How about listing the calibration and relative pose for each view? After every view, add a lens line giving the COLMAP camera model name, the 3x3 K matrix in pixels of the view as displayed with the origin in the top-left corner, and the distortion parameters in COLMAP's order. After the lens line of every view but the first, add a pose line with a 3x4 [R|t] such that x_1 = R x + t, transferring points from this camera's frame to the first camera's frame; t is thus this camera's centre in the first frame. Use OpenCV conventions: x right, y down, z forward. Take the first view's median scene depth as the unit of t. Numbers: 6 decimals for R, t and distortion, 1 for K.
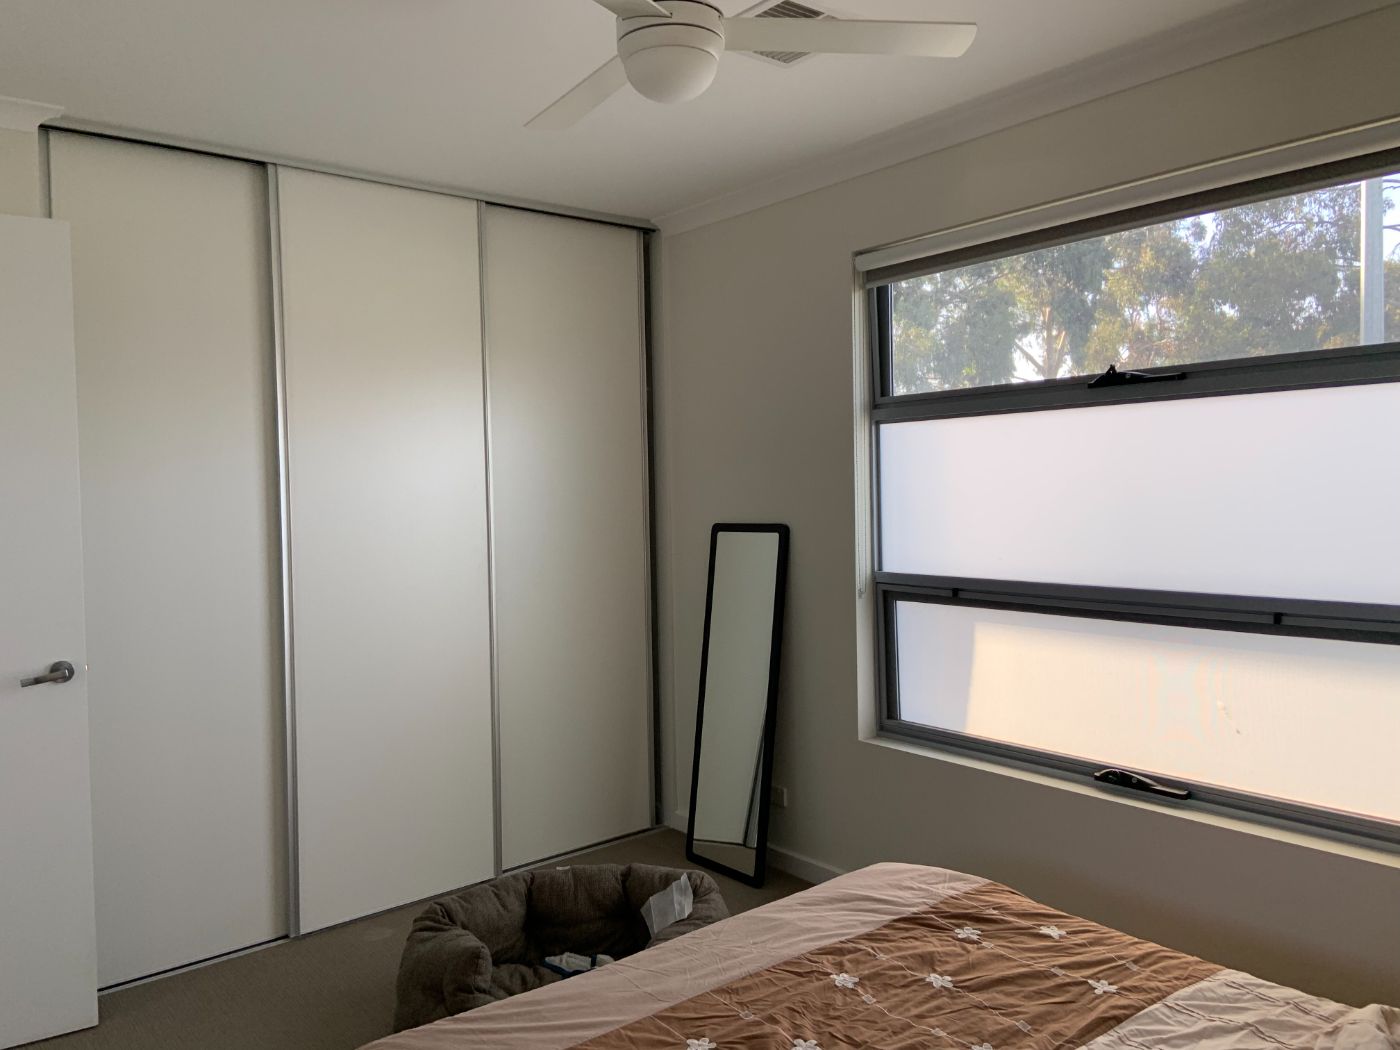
lens RADIAL K [[1053.2, 0, 685.4], [0, 1053.2, 520.6], [0, 0, 1]] dist [0.114872, -0.127328]
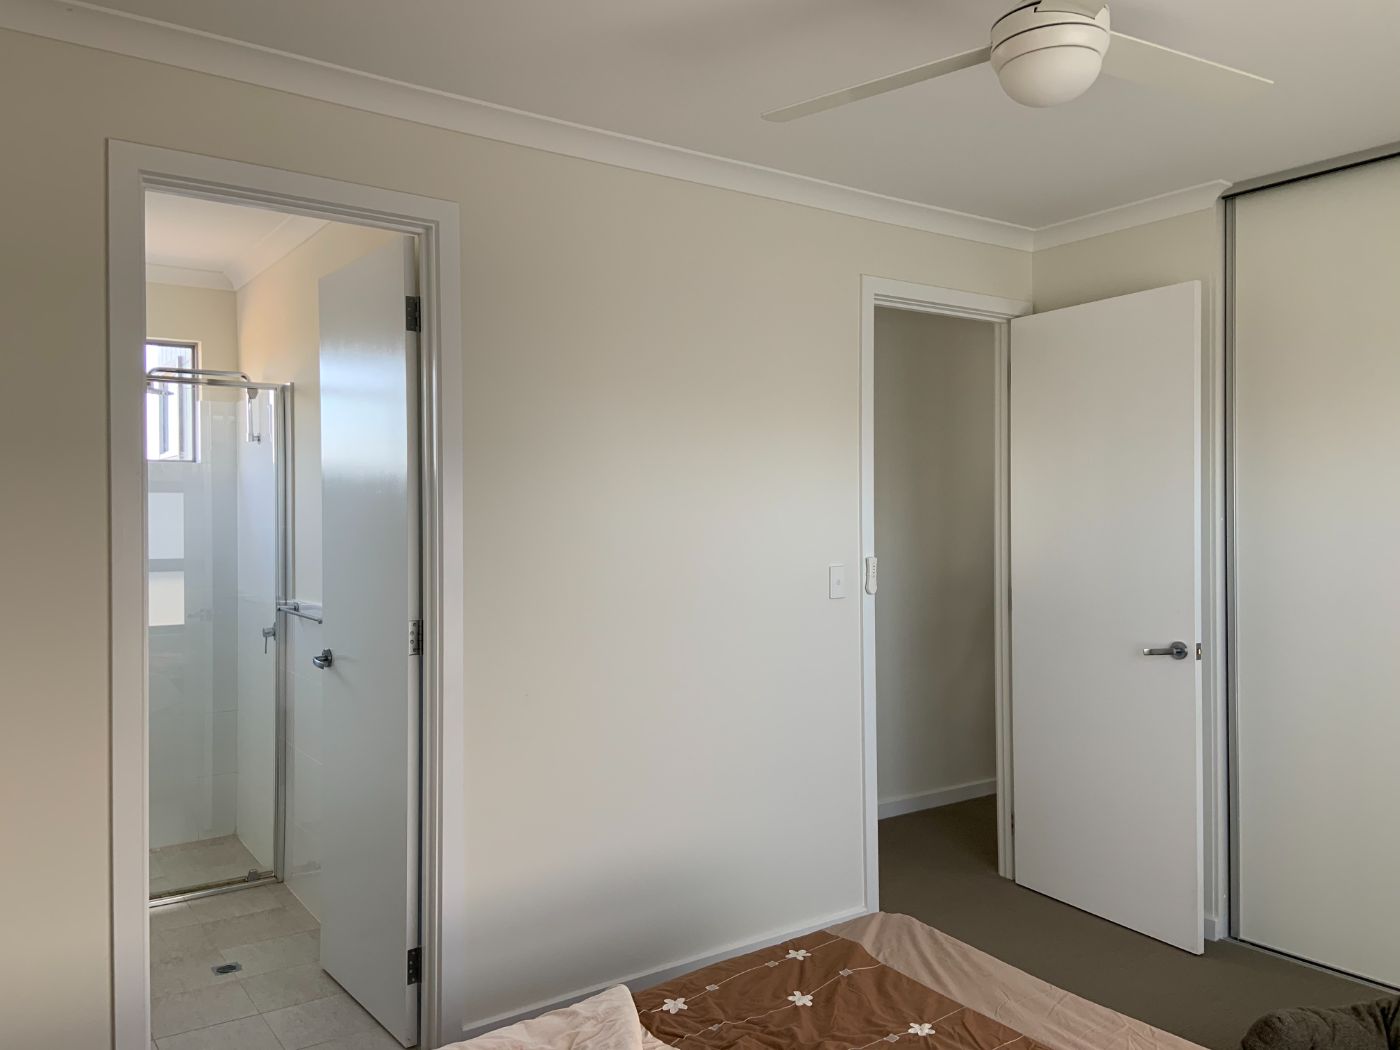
lens RADIAL K [[1053.2, 0, 685.4], [0, 1053.2, 520.6], [0, 0, 1]] dist [0.114872, -0.127328]
pose [[-0.072086, 0.022016, -0.997155, 0.554238], [-0.030303, 0.999246, 0.024253, -0.015900], [0.996938, 0.031965, -0.071364, 0.426525]]
